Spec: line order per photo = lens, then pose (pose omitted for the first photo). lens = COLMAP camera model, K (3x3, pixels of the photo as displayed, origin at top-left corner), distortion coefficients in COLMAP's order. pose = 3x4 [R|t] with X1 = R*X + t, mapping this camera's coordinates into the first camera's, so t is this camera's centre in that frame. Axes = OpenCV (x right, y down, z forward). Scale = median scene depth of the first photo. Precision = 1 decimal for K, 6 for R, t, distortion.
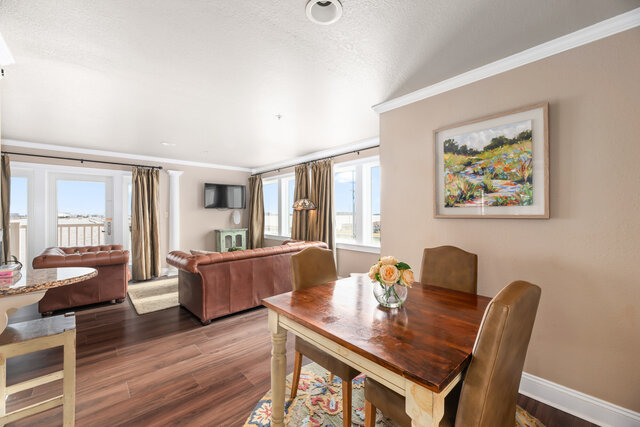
lens RADIAL K [[259.6, 0, 327.4], [0, 259.6, 213.1], [0, 0, 1]] dist [0.002465, -0.001687]
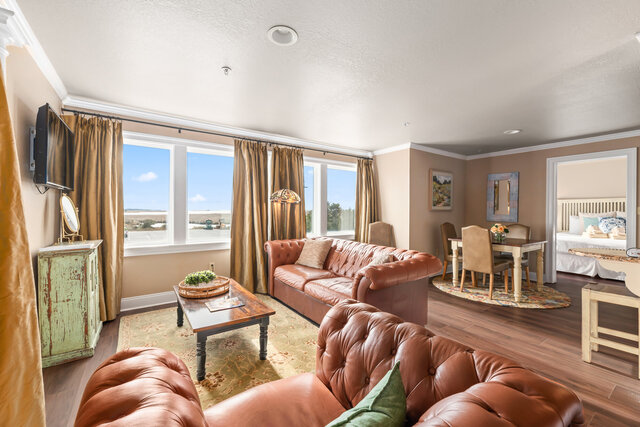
lens RADIAL K [[259.6, 0, 324.6], [0, 259.6, 213.0], [0, 0, 1]] dist [0.002465, -0.001687]
pose [[0.145259, 0.005158, 0.989380, -0.848483], [-0.002885, 0.999984, -0.004790, 0.023358], [-0.989389, -0.002158, 0.145272, 0.729291]]
